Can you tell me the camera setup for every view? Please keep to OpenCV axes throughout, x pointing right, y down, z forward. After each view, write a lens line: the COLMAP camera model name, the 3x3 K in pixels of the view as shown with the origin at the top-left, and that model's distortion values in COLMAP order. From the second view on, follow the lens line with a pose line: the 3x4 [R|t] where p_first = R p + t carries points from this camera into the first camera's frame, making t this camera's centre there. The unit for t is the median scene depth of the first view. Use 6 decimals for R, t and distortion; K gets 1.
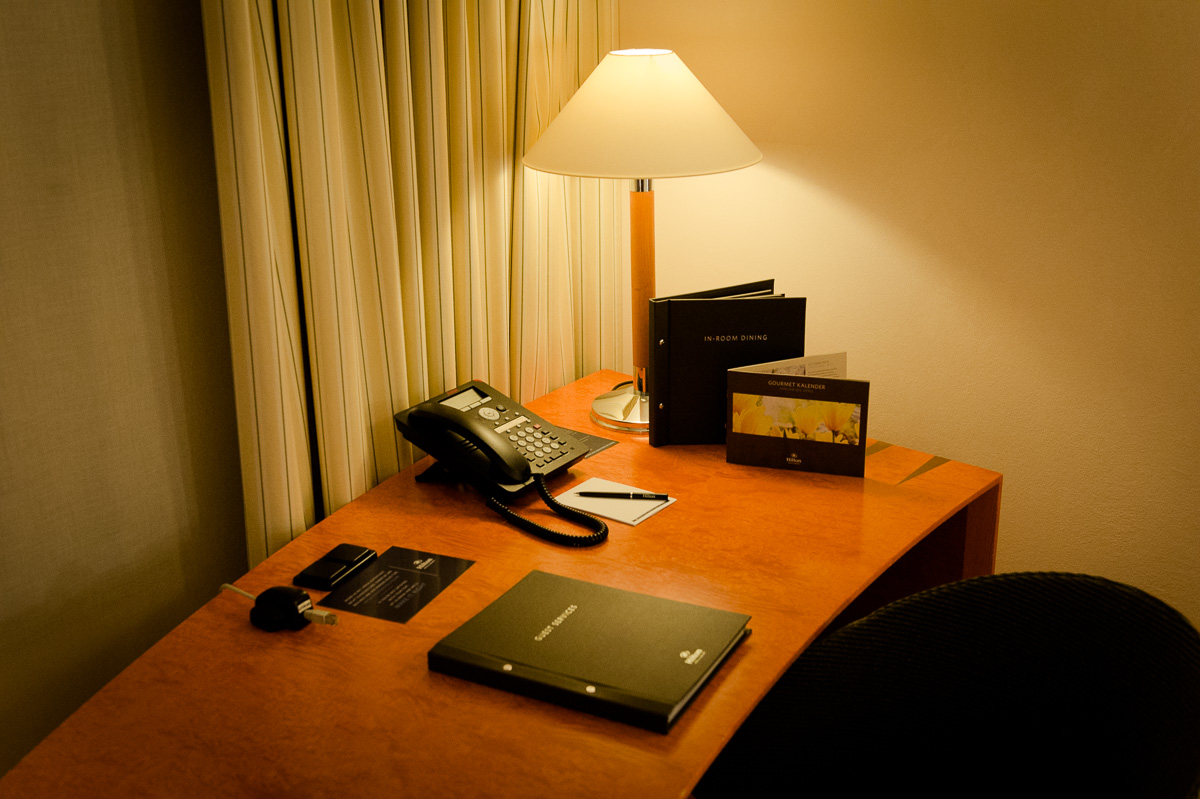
lens RADIAL K [[1366.5, 0, 599.7], [0, 1366.5, 400.6], [0, 0, 1]] dist [0.033116, 0.000000]
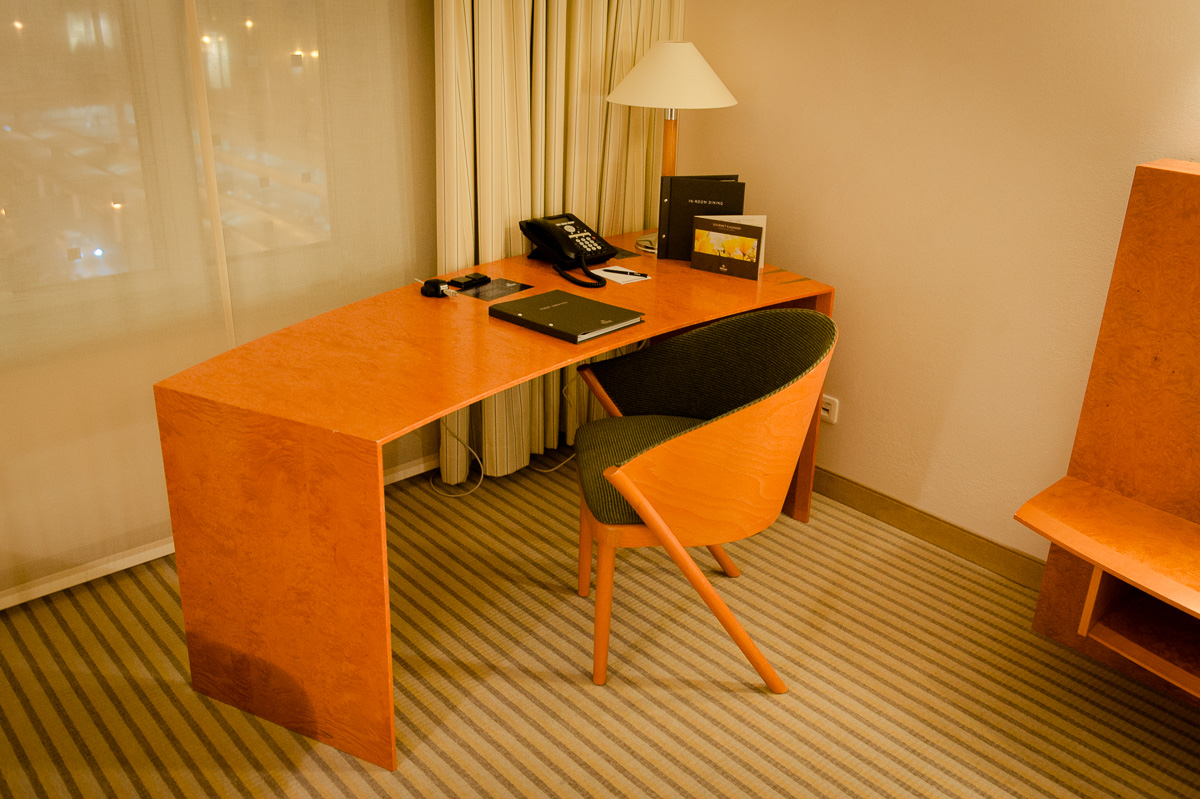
lens RADIAL K [[1032.9, 0, 600.8], [0, 1032.9, 397.1], [0, 0, 1]] dist [-0.004339, 0.002111]
pose [[0.970448, 0.132357, -0.201773, 0.289777], [-0.119724, 0.990073, 0.073635, 0.134510], [0.209516, -0.047302, 0.976660, -0.418510]]
